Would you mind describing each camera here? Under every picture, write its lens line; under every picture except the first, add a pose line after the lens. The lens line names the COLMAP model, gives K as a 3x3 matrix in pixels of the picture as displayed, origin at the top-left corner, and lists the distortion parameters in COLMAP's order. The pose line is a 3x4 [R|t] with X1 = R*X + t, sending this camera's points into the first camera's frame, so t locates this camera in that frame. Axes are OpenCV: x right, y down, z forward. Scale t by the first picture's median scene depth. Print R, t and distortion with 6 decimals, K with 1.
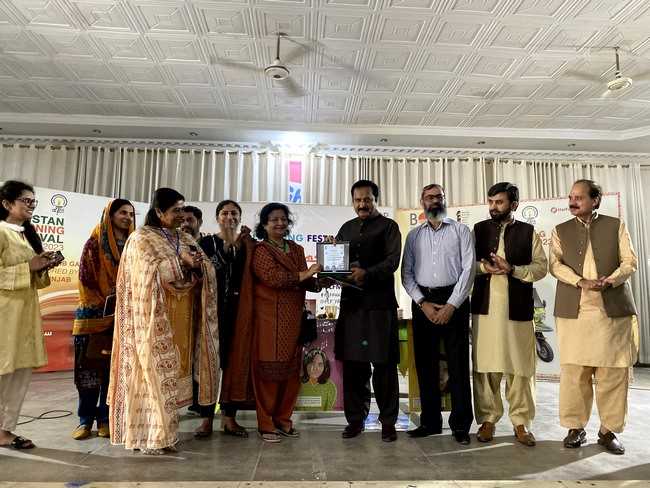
lens RADIAL K [[495.7, 0, 326.1], [0, 495.7, 239.3], [0, 0, 1]] dist [0.049212, -0.077375]
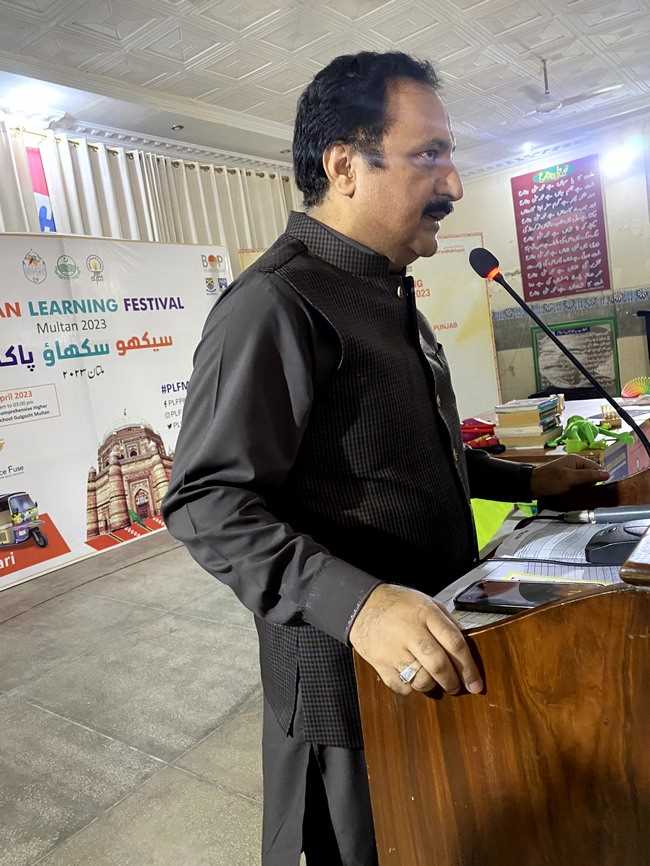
lens RADIAL K [[665.9, 0, 325.5], [0, 665.9, 424.2], [0, 0, 1]] dist [0.041388, -0.065584]
pose [[0.635796, -0.191345, 0.747764, -0.425343], [0.034084, 0.974800, 0.220461, -0.026186], [-0.771104, -0.114681, 0.626296, 0.326078]]
